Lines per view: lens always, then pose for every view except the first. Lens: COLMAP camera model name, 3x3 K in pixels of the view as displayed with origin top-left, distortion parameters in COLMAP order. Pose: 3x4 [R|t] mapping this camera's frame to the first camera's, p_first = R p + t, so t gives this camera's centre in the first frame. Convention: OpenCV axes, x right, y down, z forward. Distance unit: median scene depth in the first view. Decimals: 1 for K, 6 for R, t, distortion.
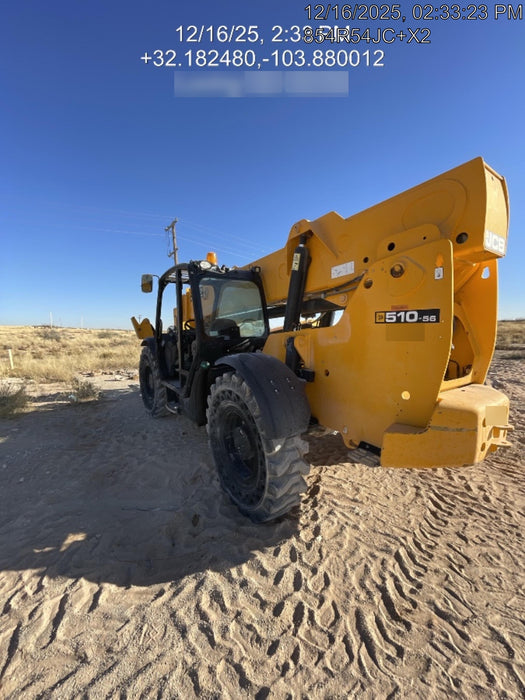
lens RADIAL K [[286.0, 0, 267.6], [0, 286.0, 349.7], [0, 0, 1]] dist [-0.001493, -0.000615]
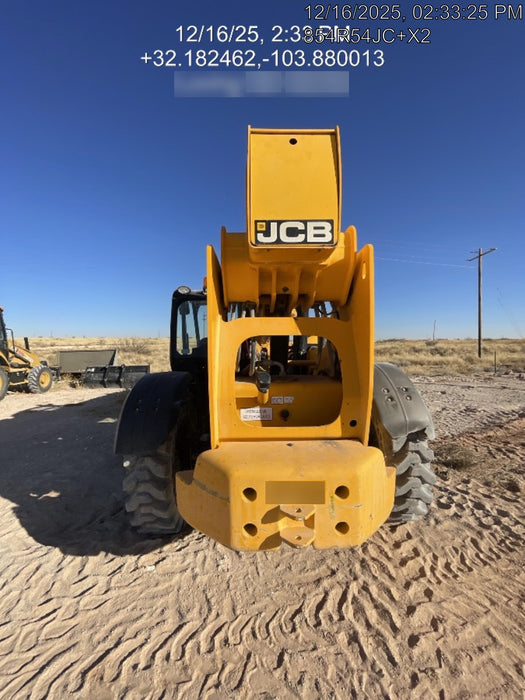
lens RADIAL K [[286.0, 0, 265.5], [0, 286.0, 349.4], [0, 0, 1]] dist [-0.001493, -0.000615]
pose [[0.828909, 0.010839, -0.559279, 1.092446], [-0.038221, 0.998573, -0.037294, -0.065139], [0.558077, 0.052289, 0.828140, 0.393139]]
